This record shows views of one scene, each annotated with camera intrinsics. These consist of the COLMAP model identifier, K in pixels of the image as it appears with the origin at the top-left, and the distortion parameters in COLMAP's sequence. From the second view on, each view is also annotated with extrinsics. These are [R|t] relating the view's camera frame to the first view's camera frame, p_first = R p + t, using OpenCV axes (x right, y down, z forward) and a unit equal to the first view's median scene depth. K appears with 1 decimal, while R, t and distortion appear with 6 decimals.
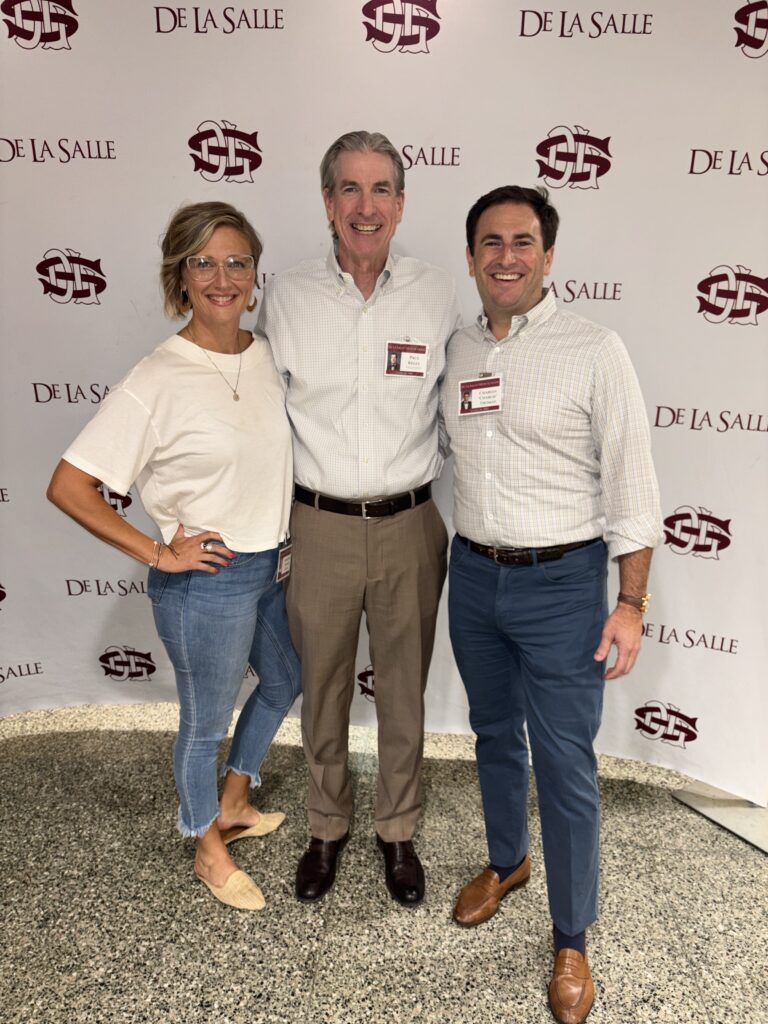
lens RADIAL K [[807.4, 0, 384.9], [0, 807.4, 514.9], [0, 0, 1]] dist [0.060826, -0.029321]
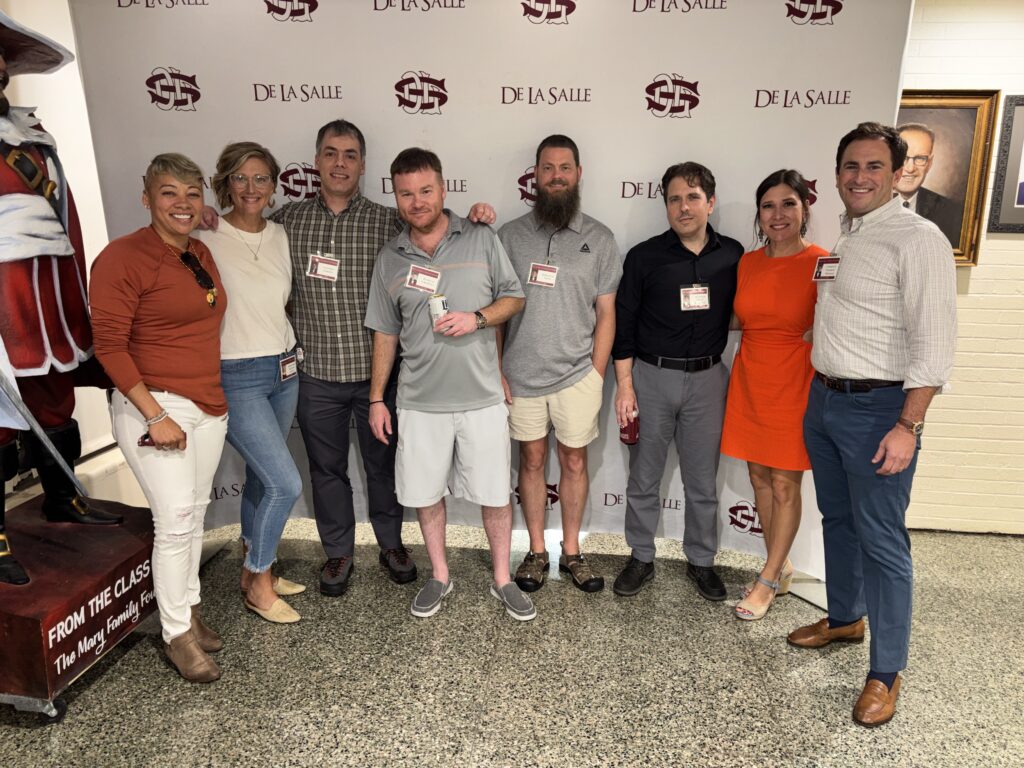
lens RADIAL K [[807.4, 0, 510.6], [0, 807.4, 381.5], [0, 0, 1]] dist [0.060826, -0.029321]
pose [[0.999846, -0.001964, -0.017440, -0.022013], [0.001267, 0.999204, -0.039878, 0.105398], [0.017504, 0.039850, 0.999052, -0.374952]]
